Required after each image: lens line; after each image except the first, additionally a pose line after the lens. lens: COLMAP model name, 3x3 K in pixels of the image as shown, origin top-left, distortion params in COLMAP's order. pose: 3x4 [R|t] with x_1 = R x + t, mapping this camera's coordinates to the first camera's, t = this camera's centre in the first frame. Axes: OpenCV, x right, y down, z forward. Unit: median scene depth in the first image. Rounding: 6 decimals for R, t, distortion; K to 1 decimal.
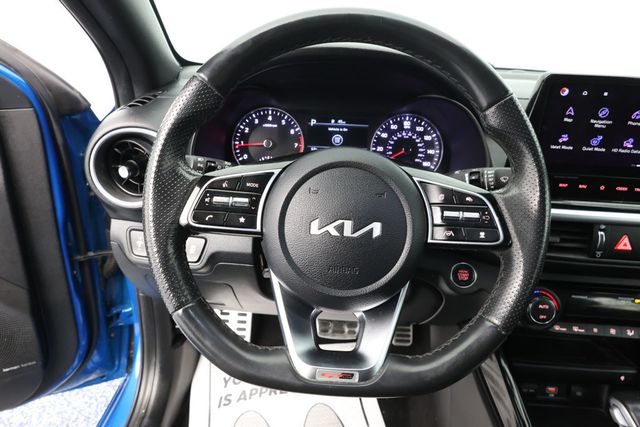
lens RADIAL K [[460.7, 0, 320.0], [0, 460.7, 213.5], [0, 0, 1]] dist [0.002734, 0.003858]
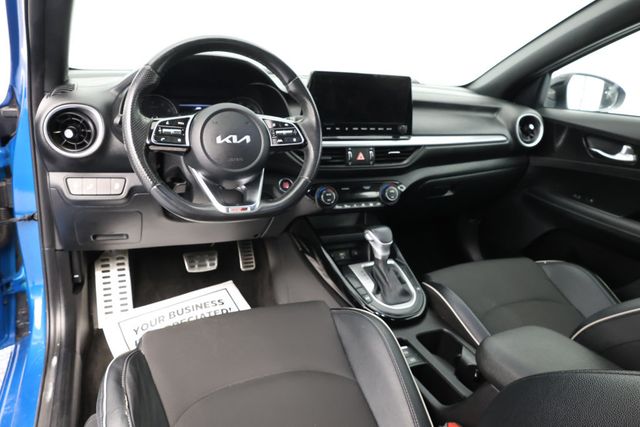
lens RADIAL K [[460.7, 0, 320.0], [0, 460.7, 213.5], [0, 0, 1]] dist [0.002734, 0.003858]
pose [[0.904496, -0.124782, 0.407819, -0.278581], [0.140047, 0.990115, -0.007657, 0.251402], [-0.402832, 0.064039, 0.913031, -0.600490]]
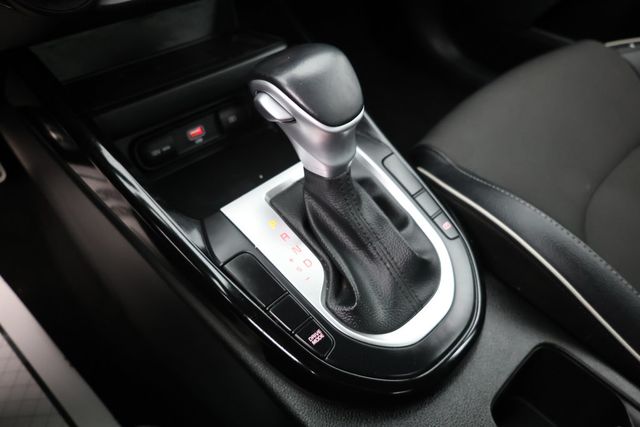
lens RADIAL K [[460.7, 0, 320.0], [0, 460.7, 213.5], [0, 0, 1]] dist [0.002734, 0.003858]
pose [[0.734566, -0.505965, 0.452120, 0.316608], [0.274346, 0.830887, 0.484108, 0.238417], [-0.620603, -0.231572, 0.749151, 0.441076]]
